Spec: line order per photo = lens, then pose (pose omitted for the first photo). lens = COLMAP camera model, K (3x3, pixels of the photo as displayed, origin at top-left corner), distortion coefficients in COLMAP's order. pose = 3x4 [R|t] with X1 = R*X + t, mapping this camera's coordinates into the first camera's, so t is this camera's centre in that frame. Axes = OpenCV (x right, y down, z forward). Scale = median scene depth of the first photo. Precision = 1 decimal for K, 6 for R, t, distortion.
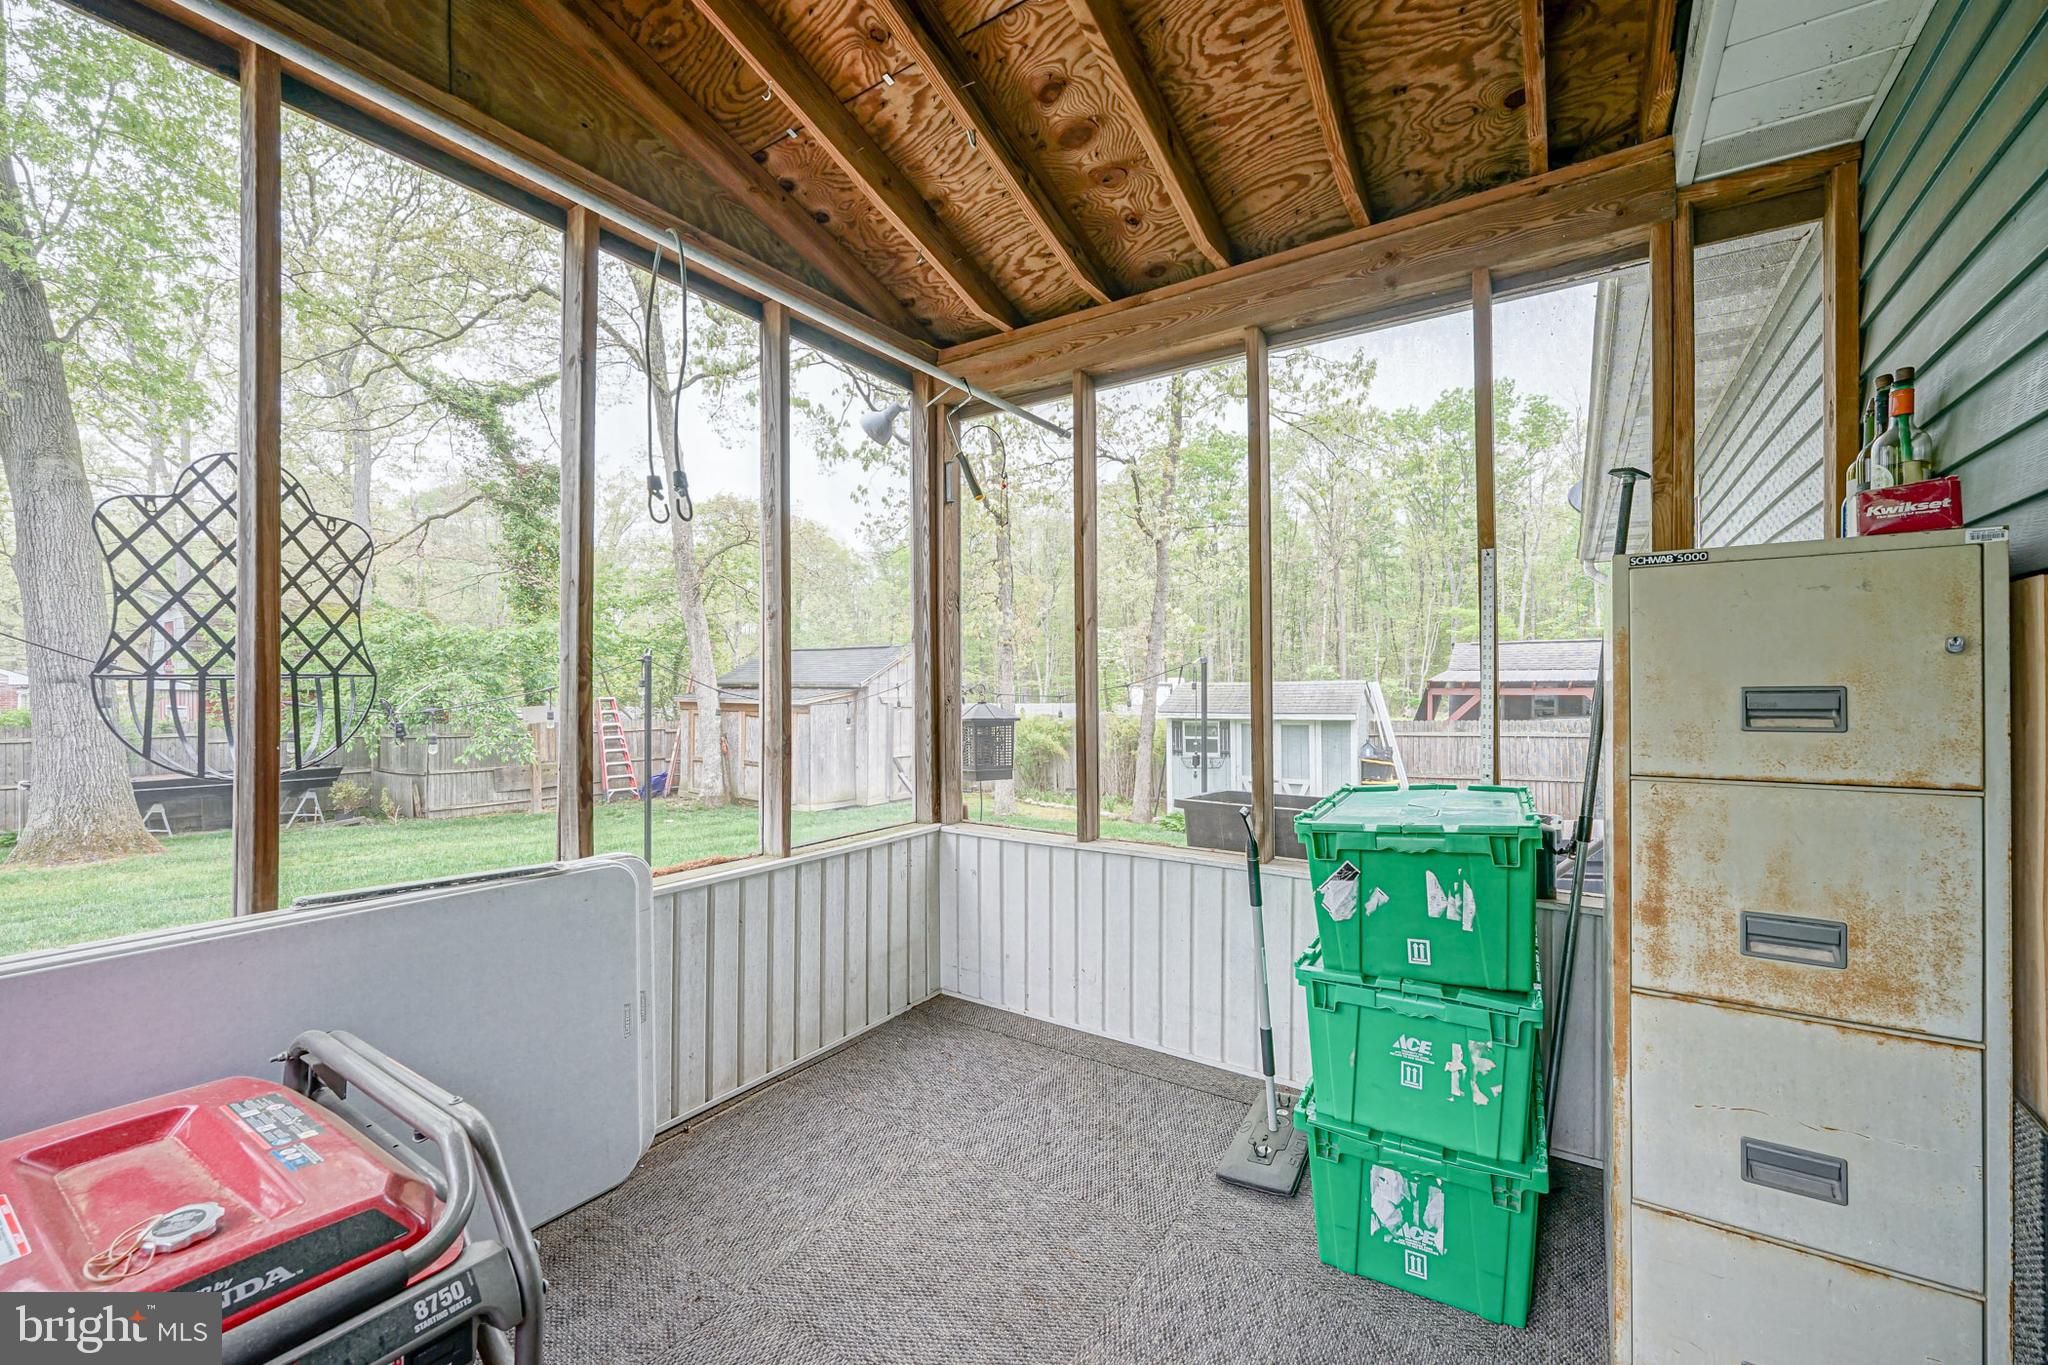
lens RADIAL K [[837.9, 0, 1037.7], [0, 837.9, 682.2], [0, 0, 1]] dist [-0.003845, 0.000597]
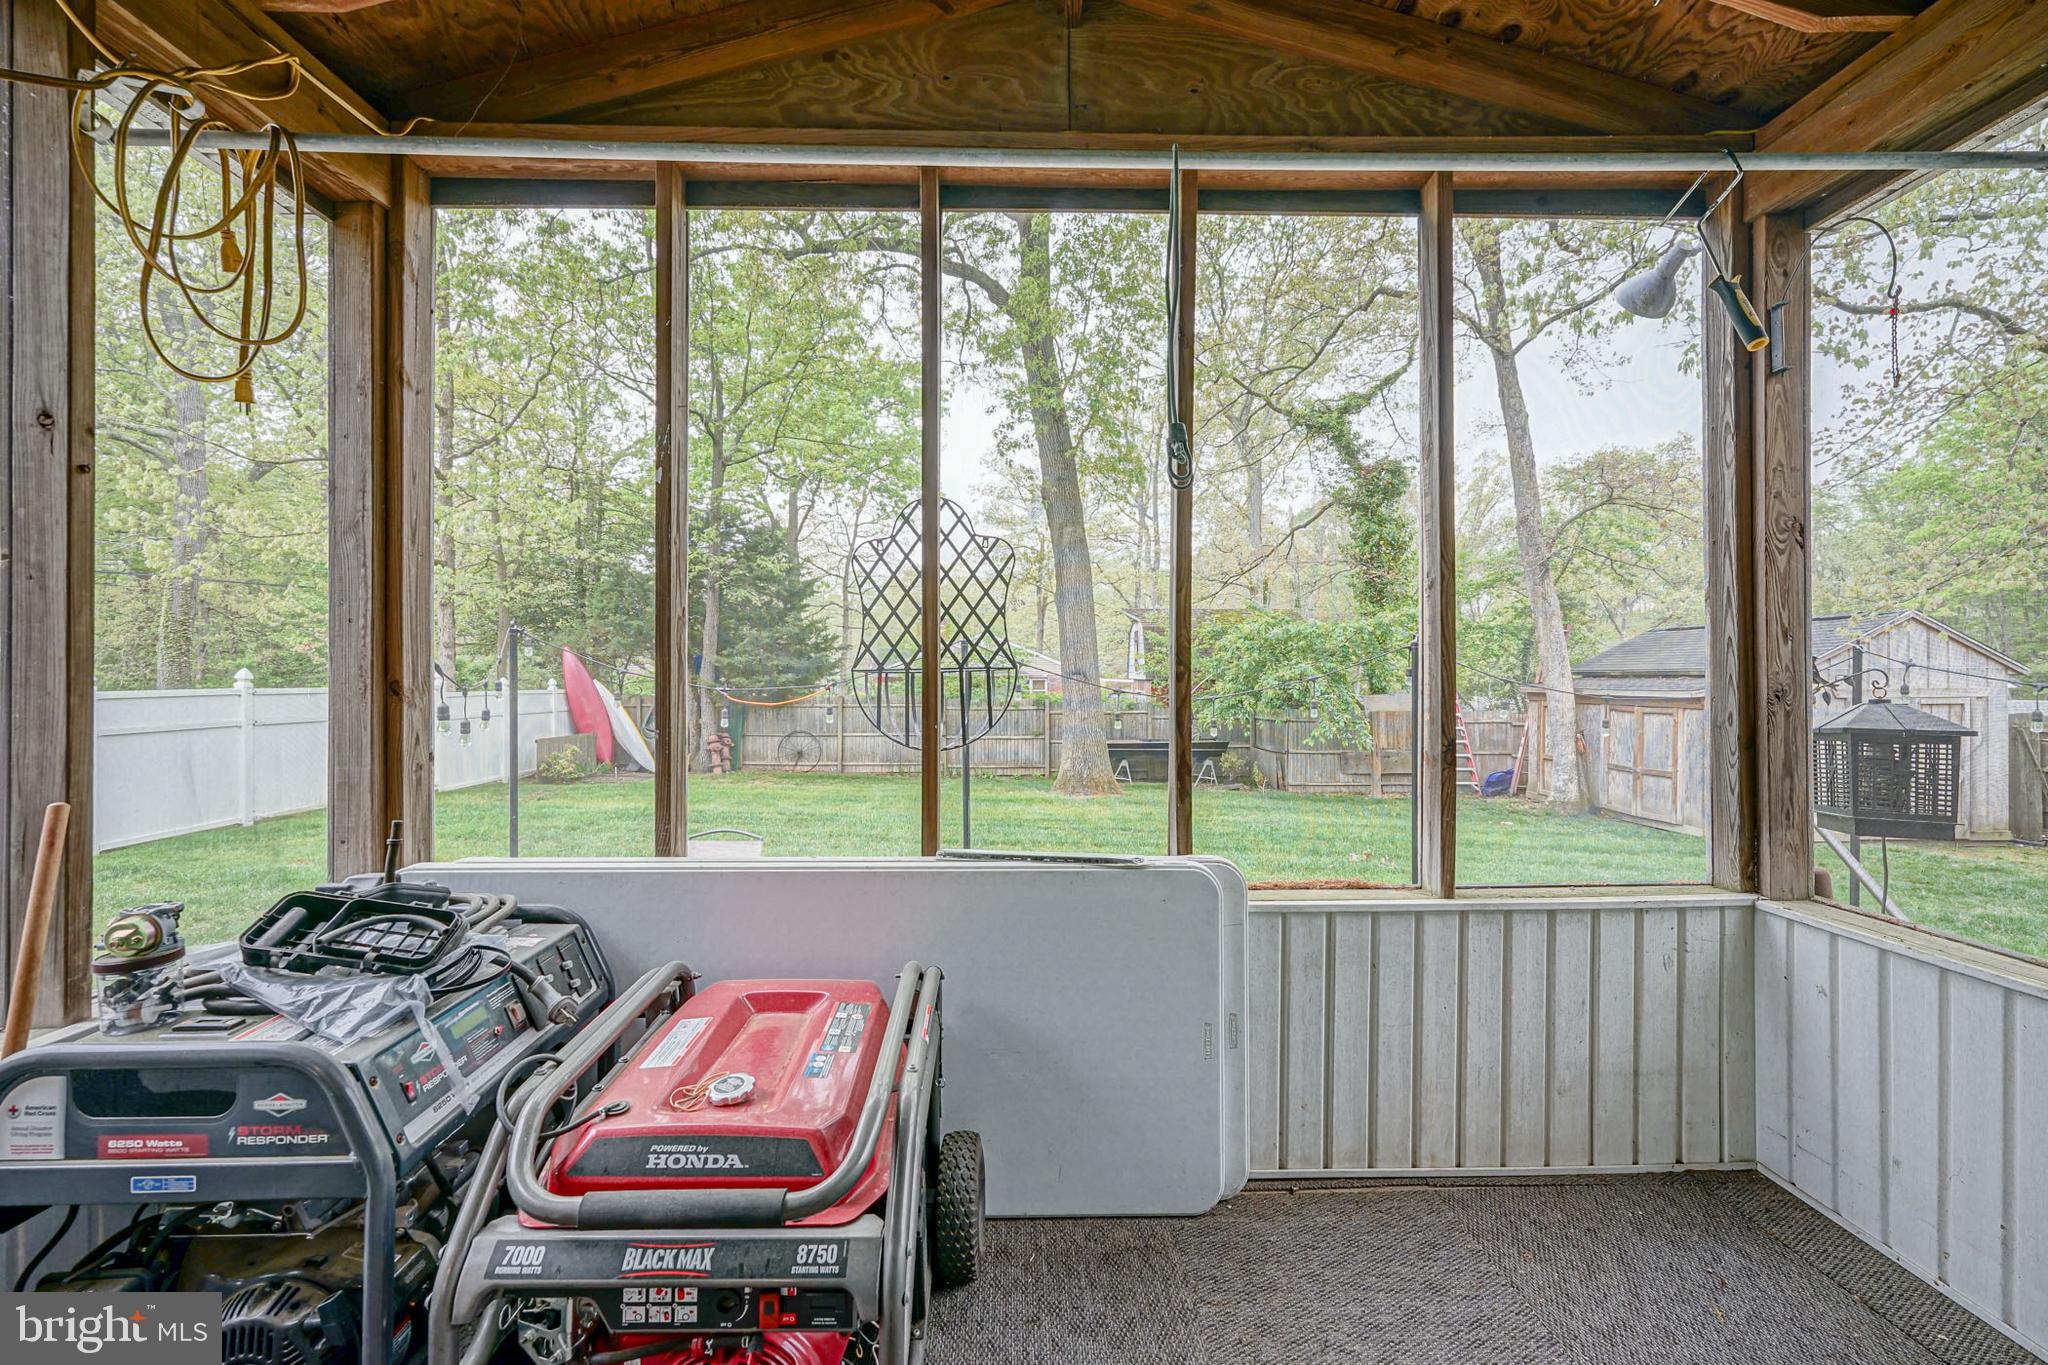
lens RADIAL K [[837.9, 0, 1004.0], [0, 837.9, 679.7], [0, 0, 1]] dist [-0.003845, 0.000597]
pose [[0.546021, -0.000028, -0.837772, 0.112185], [0.008330, 0.999951, 0.005395, 0.001207], [0.837730, -0.009925, 0.545994, 0.227460]]
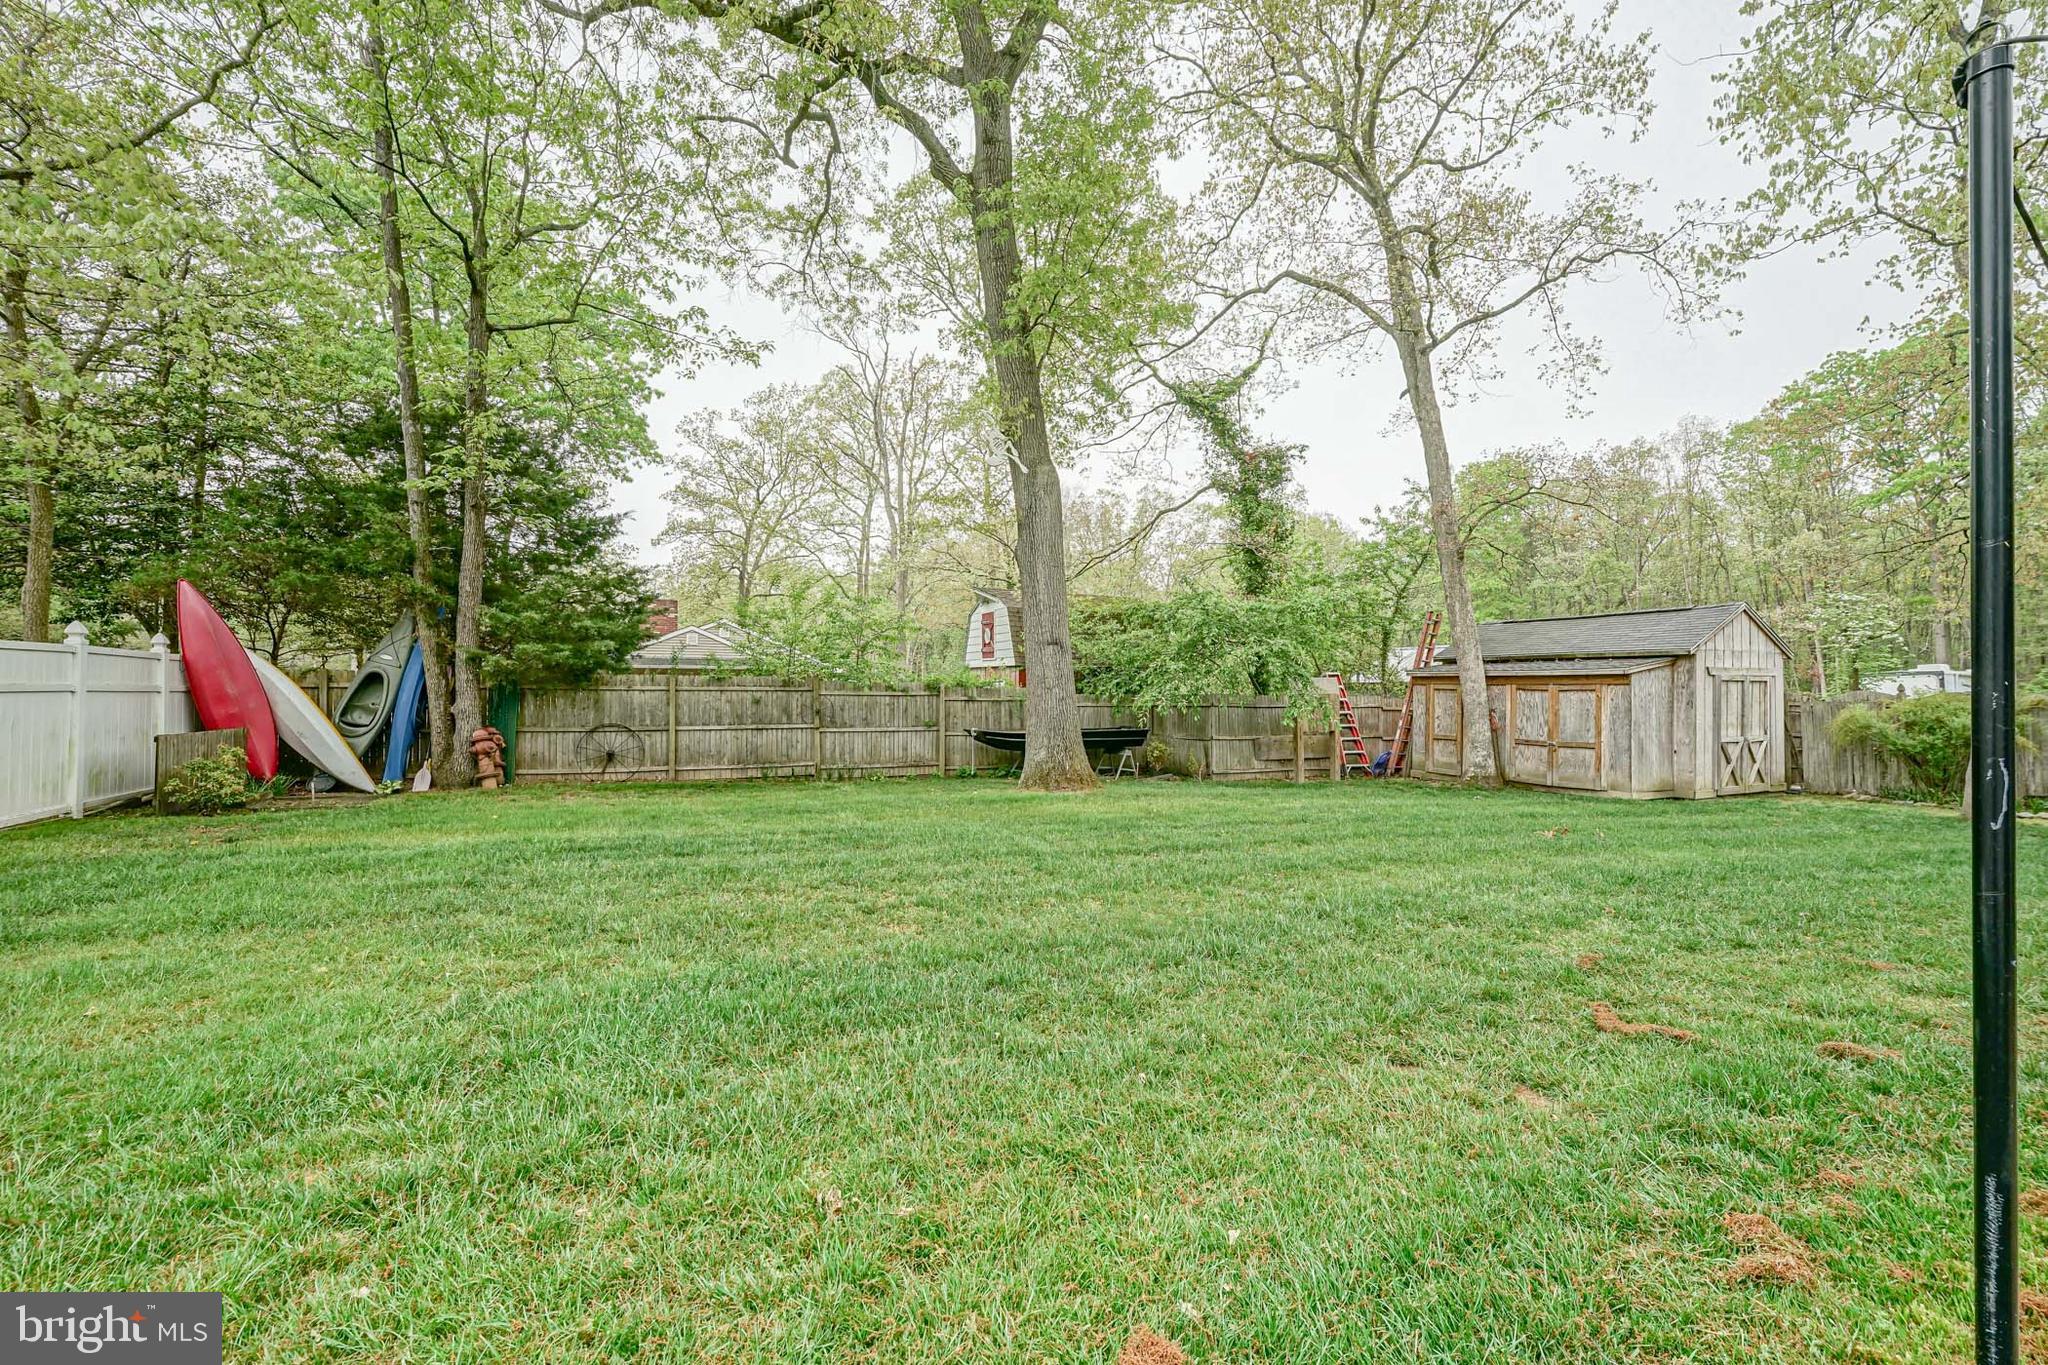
lens RADIAL K [[837.9, 0, 1013.5], [0, 837.9, 684.0], [0, 0, 1]] dist [-0.003845, 0.000597]
pose [[0.850357, -0.000954, -0.526205, -1.896280], [-0.001081, 0.999993, -0.003560, 0.214286], [0.526204, 0.003596, 0.850351, -0.269641]]
